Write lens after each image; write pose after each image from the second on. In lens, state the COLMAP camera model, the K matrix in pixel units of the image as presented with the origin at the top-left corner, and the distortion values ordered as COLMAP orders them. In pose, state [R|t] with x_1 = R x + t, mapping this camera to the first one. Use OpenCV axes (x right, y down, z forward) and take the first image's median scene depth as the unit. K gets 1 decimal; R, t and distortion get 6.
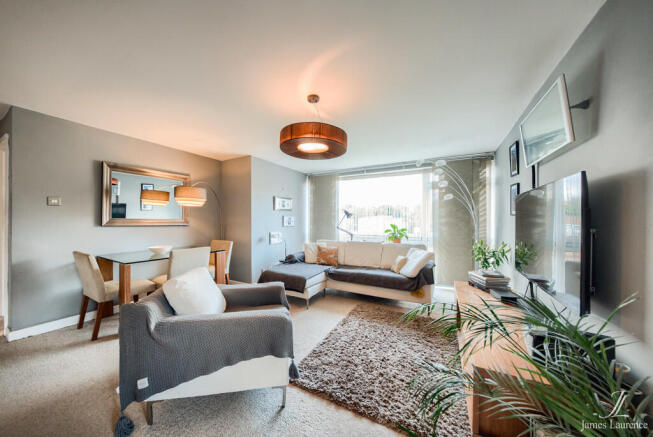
lens RADIAL K [[227.4, 0, 307.4], [0, 227.4, 213.9], [0, 0, 1]] dist [-0.017269, -0.000077]
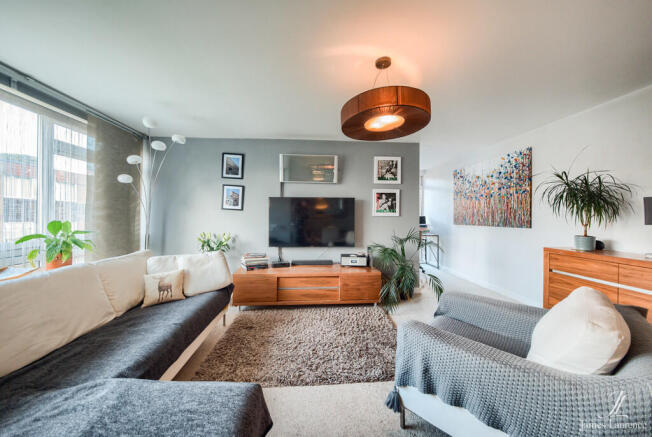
lens RADIAL K [[226.5, 0, 319.1], [0, 226.5, 210.6], [0, 0, 1]] dist [-0.001571, -0.000090]
pose [[-0.580687, 0.013063, 0.814022, -0.282511], [-0.028080, 0.998955, -0.036061, 0.030446], [-0.813643, -0.043798, -0.579713, 0.931110]]
